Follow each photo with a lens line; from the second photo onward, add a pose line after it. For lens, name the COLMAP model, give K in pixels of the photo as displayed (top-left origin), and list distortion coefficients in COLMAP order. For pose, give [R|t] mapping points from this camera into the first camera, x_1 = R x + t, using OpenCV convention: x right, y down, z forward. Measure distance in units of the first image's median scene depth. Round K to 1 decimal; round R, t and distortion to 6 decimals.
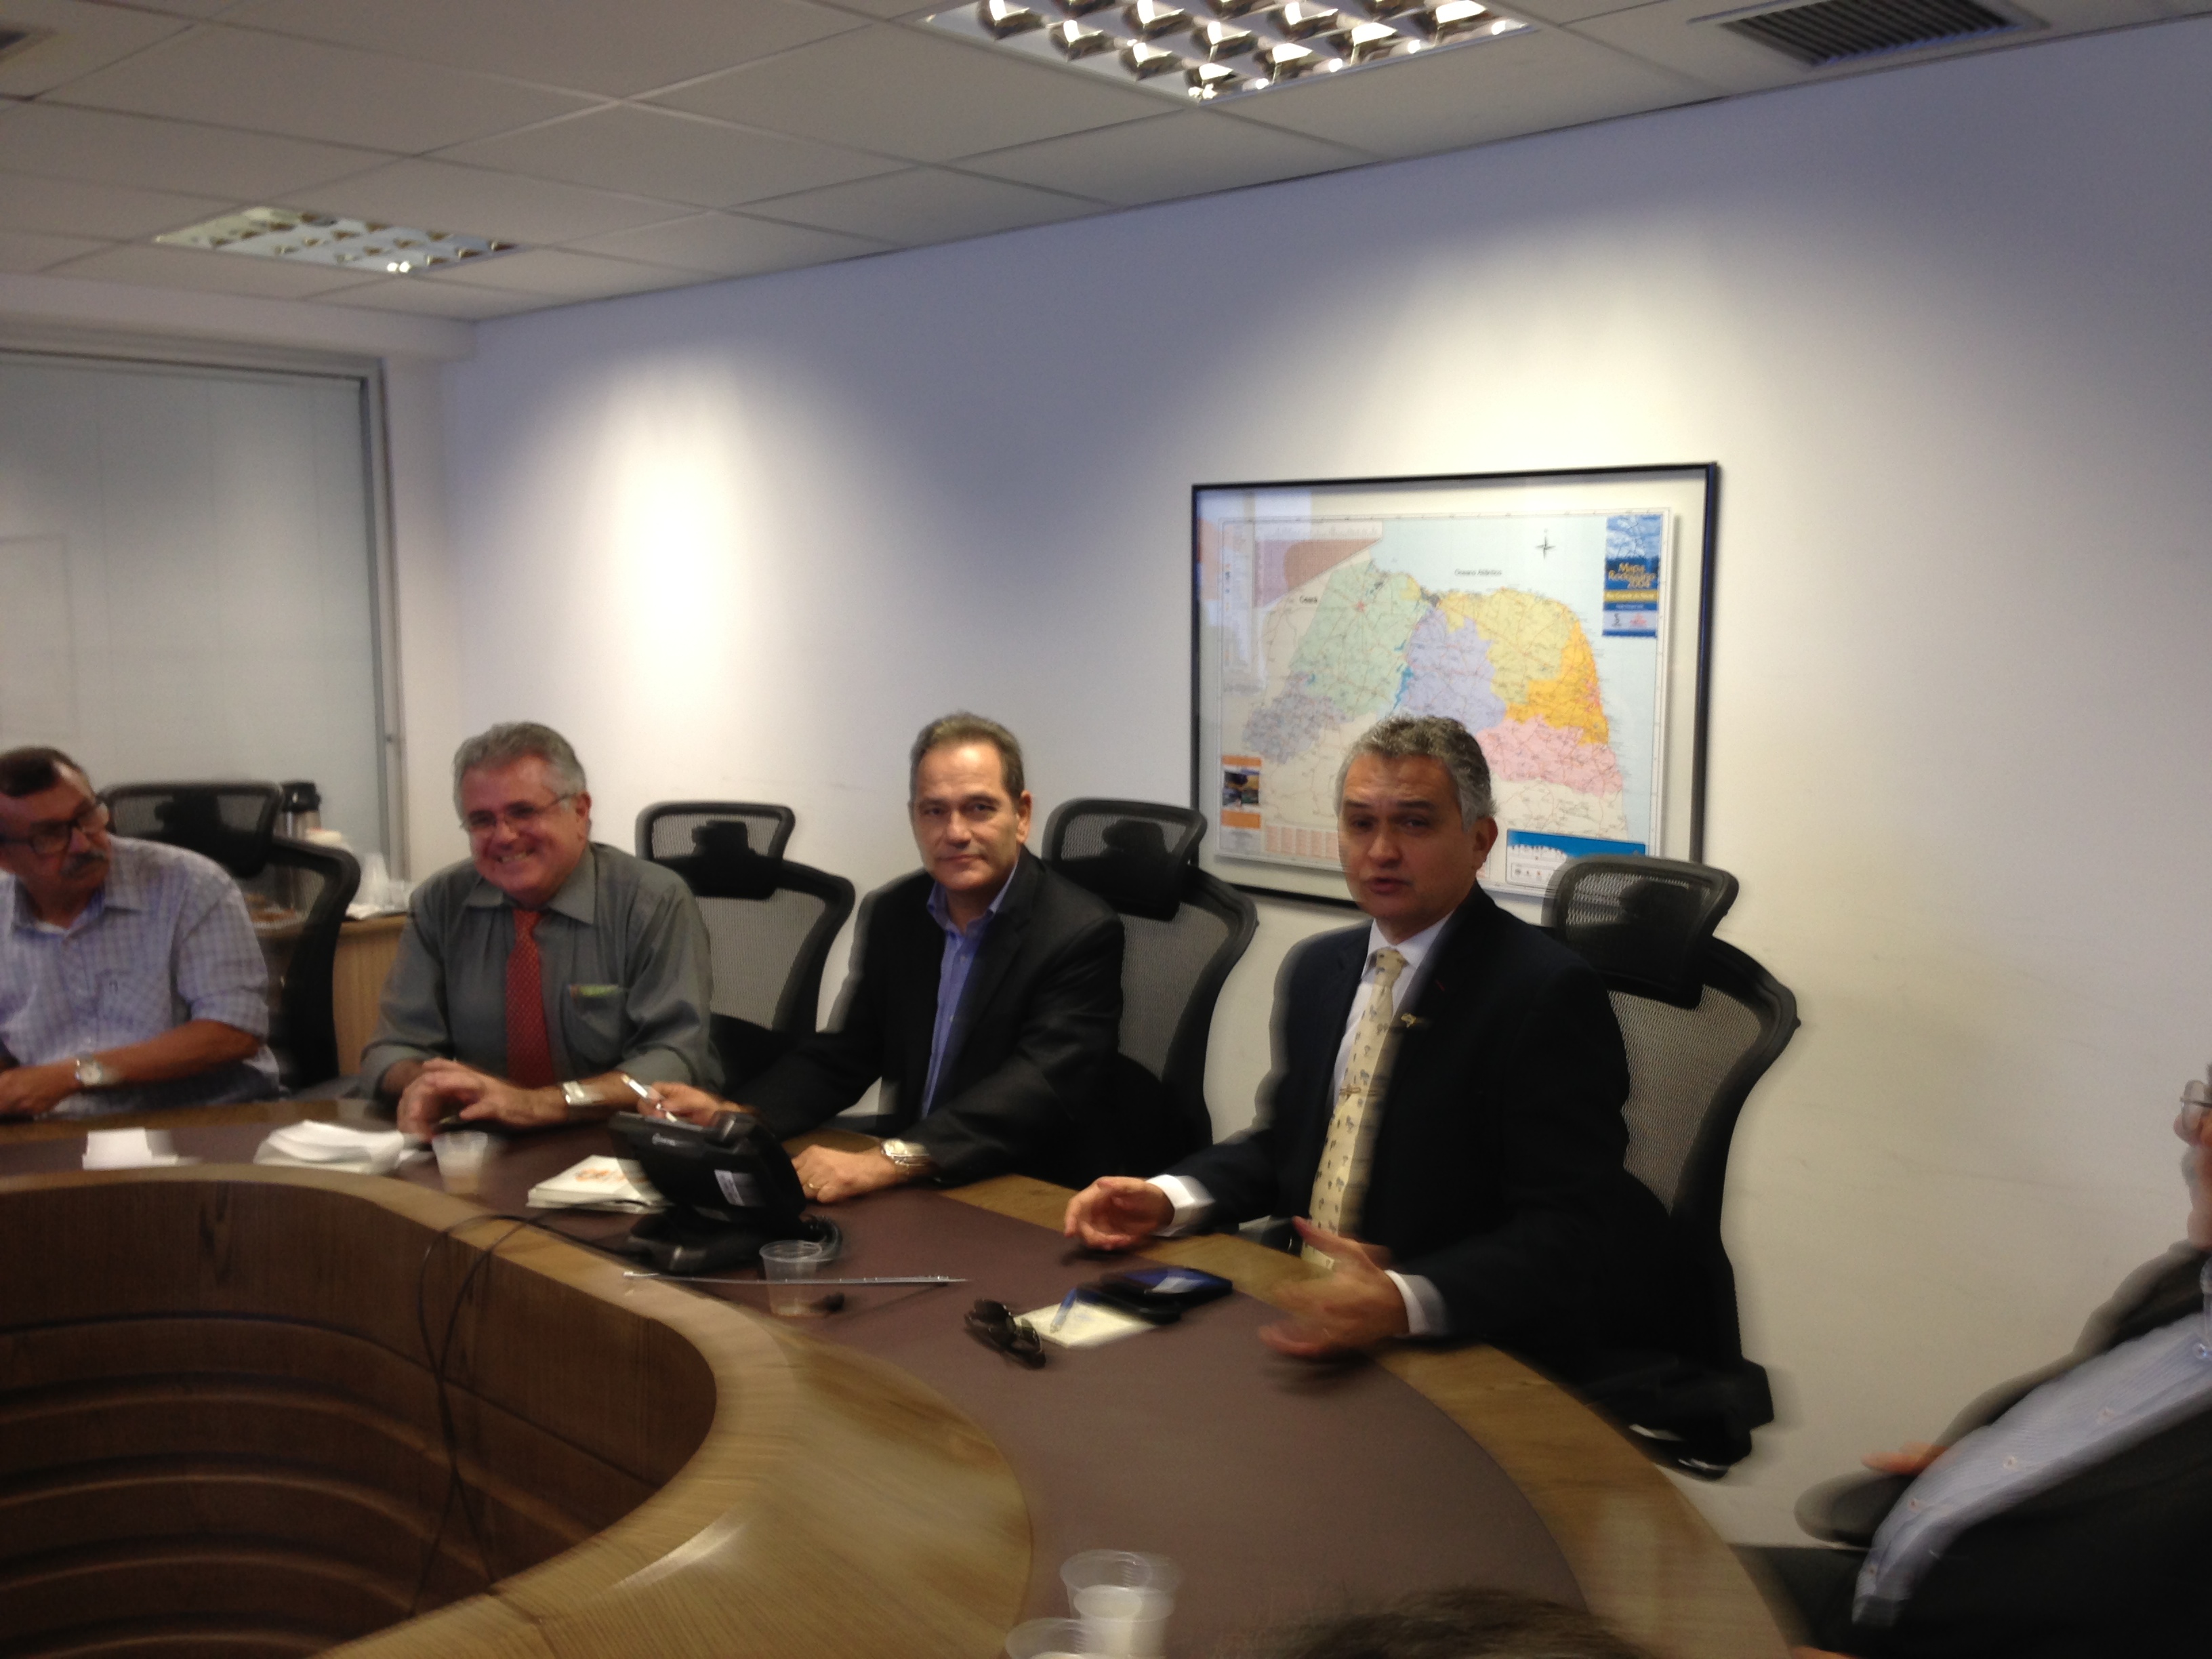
lens RADIAL K [[2063.4, 0, 1101.8], [0, 2063.4, 841.6], [0, 0, 1]] dist [-0.009296, 0.000000]
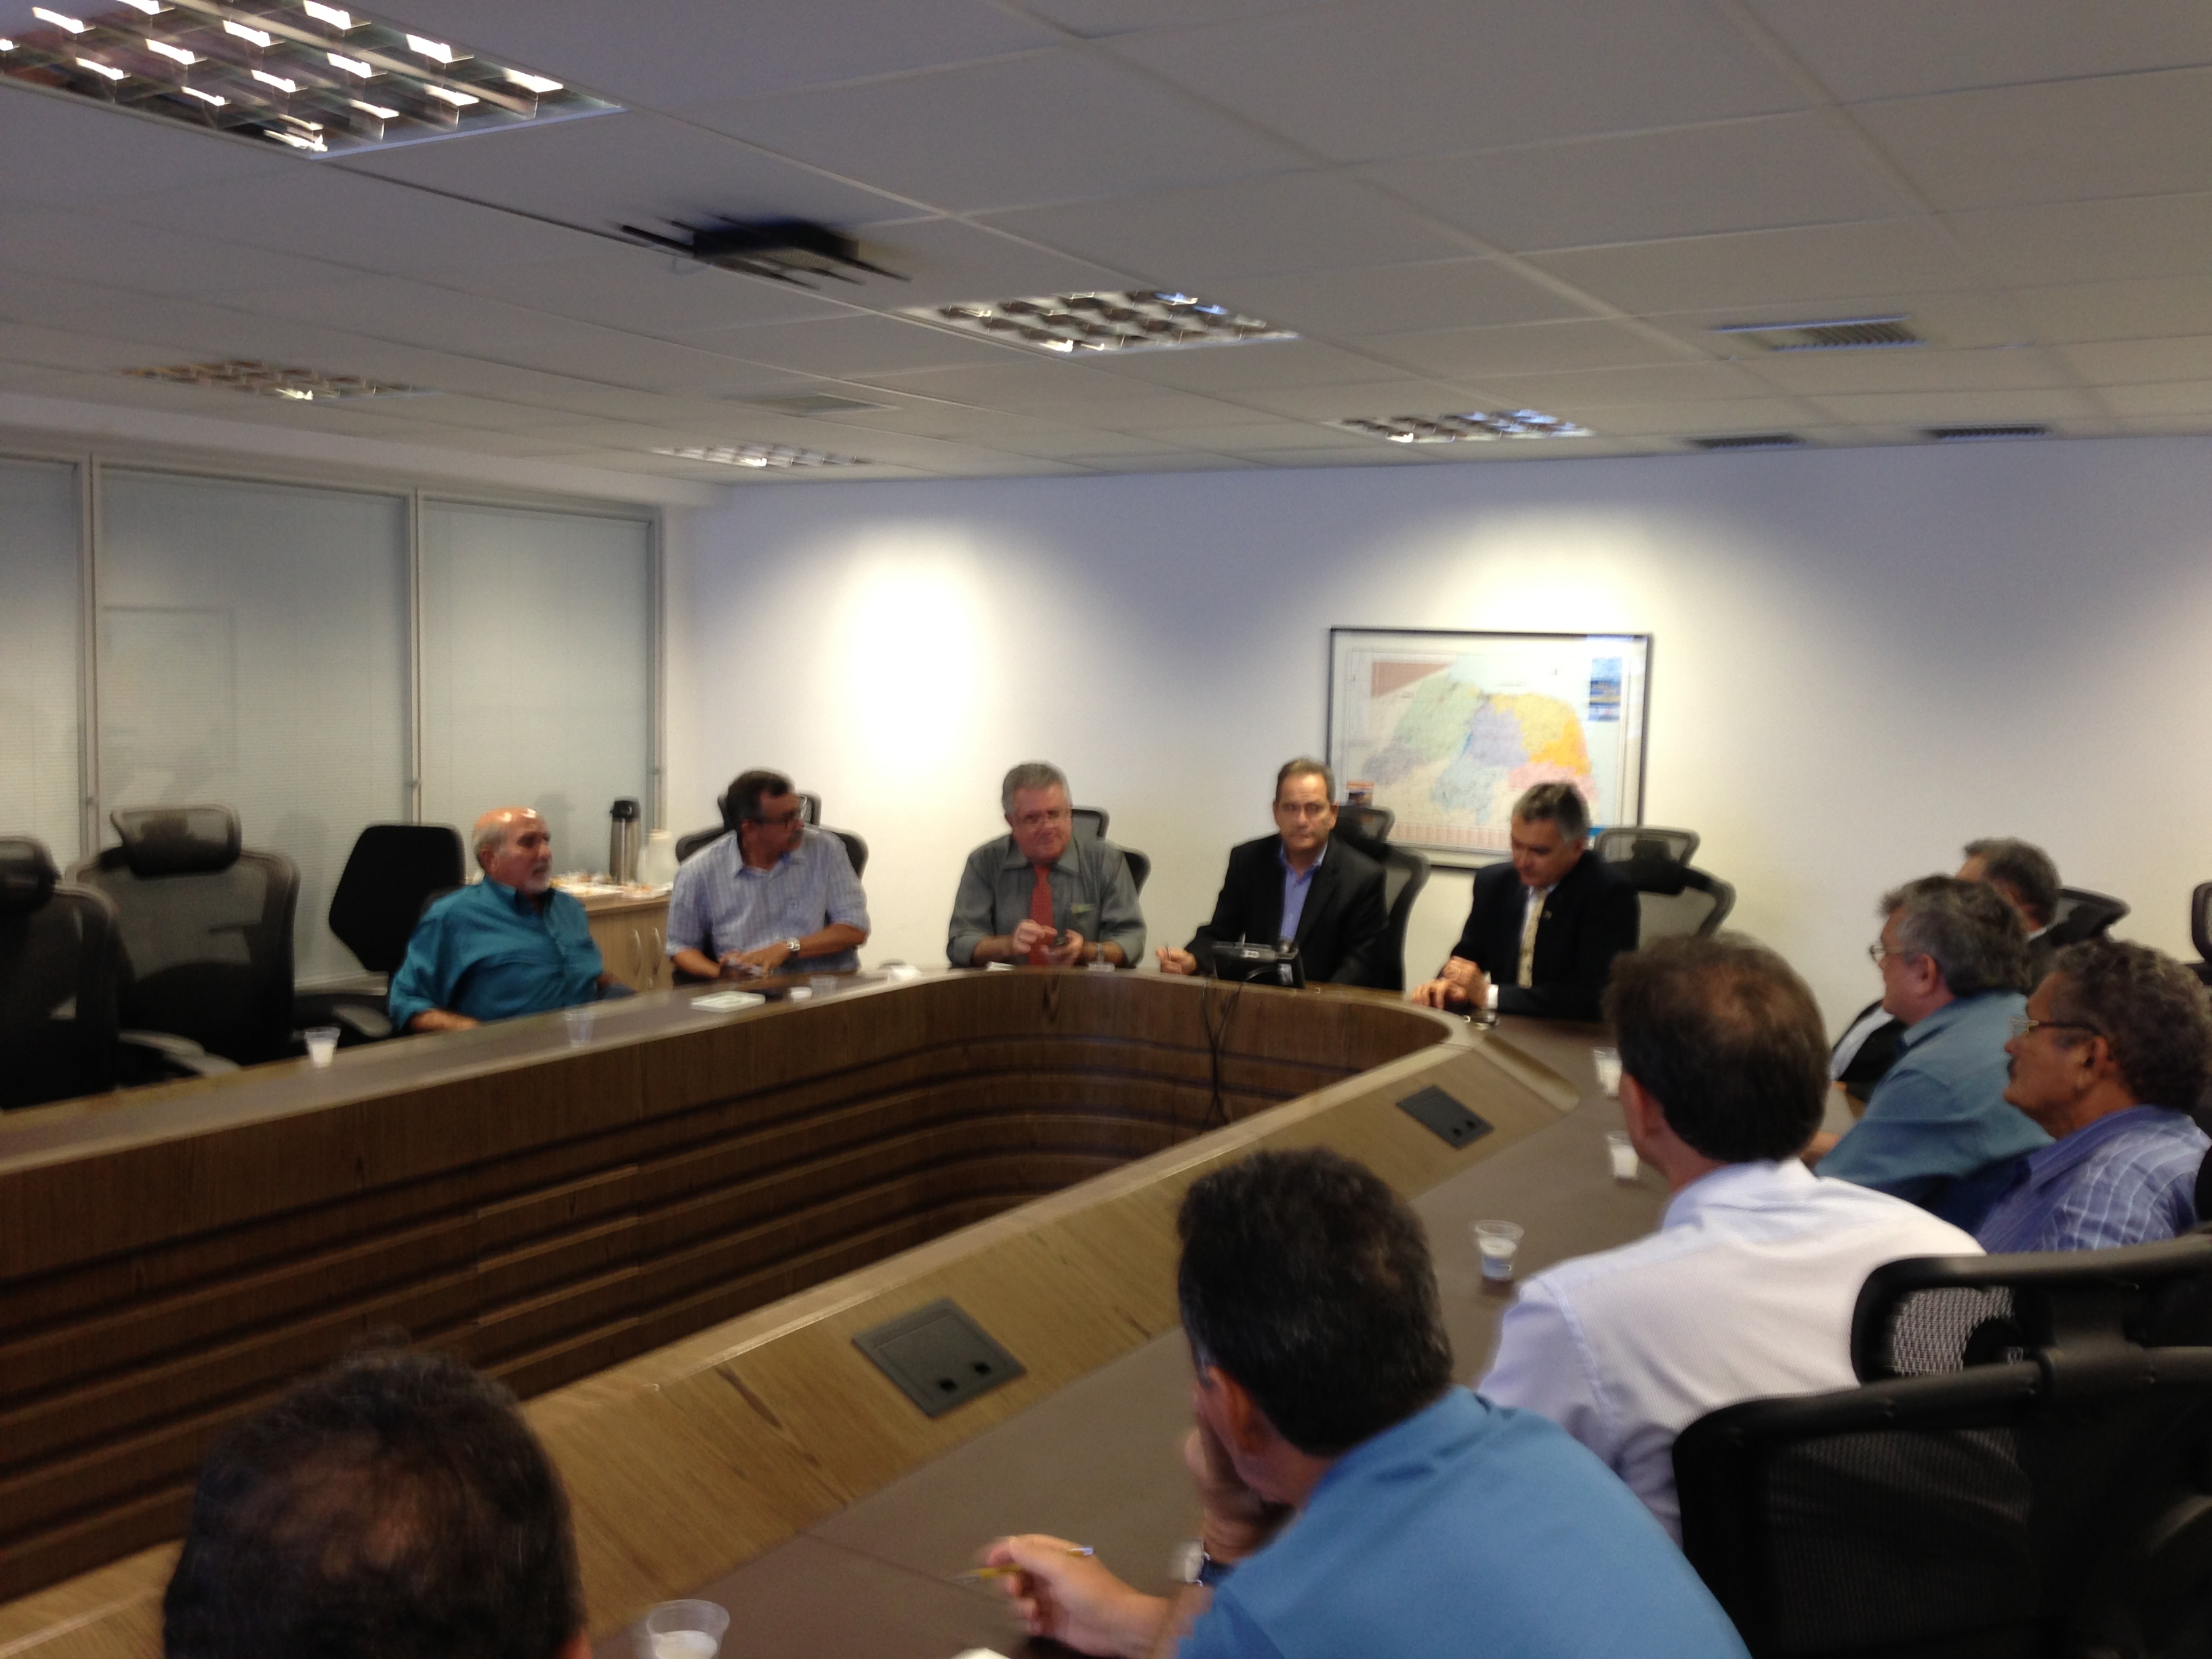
lens RADIAL K [[2063.4, 0, 1109.3], [0, 2063.4, 823.3], [0, 0, 1]] dist [-0.009296, 0.000000]
pose [[0.975038, -0.005448, 0.221972, -0.624850], [0.010866, 0.999672, -0.023195, 0.038002], [-0.221773, 0.025028, 0.974777, -0.785163]]
